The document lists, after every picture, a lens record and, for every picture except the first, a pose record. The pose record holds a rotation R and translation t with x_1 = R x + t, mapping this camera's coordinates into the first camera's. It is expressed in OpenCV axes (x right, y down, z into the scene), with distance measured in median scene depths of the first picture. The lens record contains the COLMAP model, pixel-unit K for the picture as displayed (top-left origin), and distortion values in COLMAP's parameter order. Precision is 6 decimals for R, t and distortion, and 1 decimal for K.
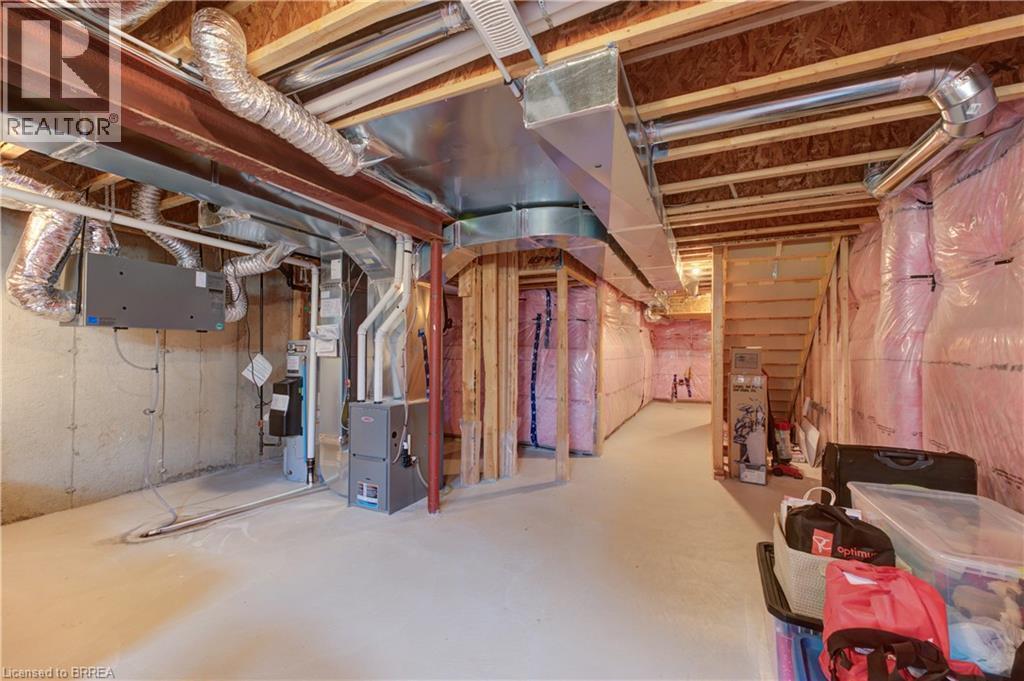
lens RADIAL K [[412.7, 0, 510.9], [0, 412.7, 343.2], [0, 0, 1]] dist [-0.004676, 0.000638]
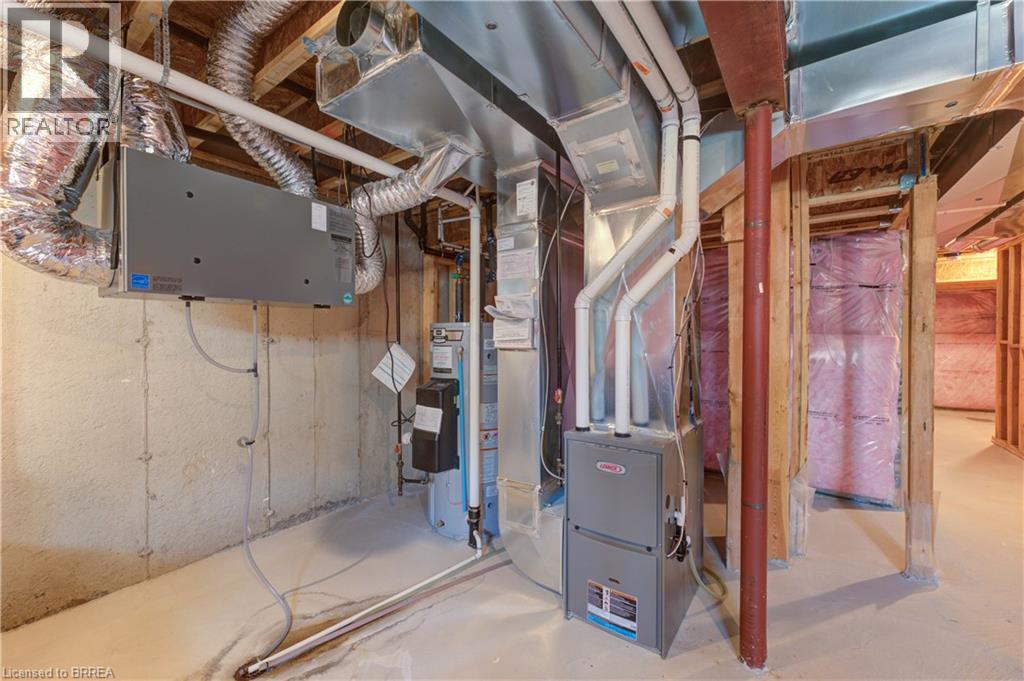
lens RADIAL K [[412.7, 0, 510.9], [0, 412.7, 340.4], [0, 0, 1]] dist [-0.004676, 0.000638]
pose [[0.984682, -0.005935, -0.174259, -0.343973], [0.009766, 0.999729, 0.021136, 0.008769], [0.174086, -0.022514, 0.984473, 0.418785]]
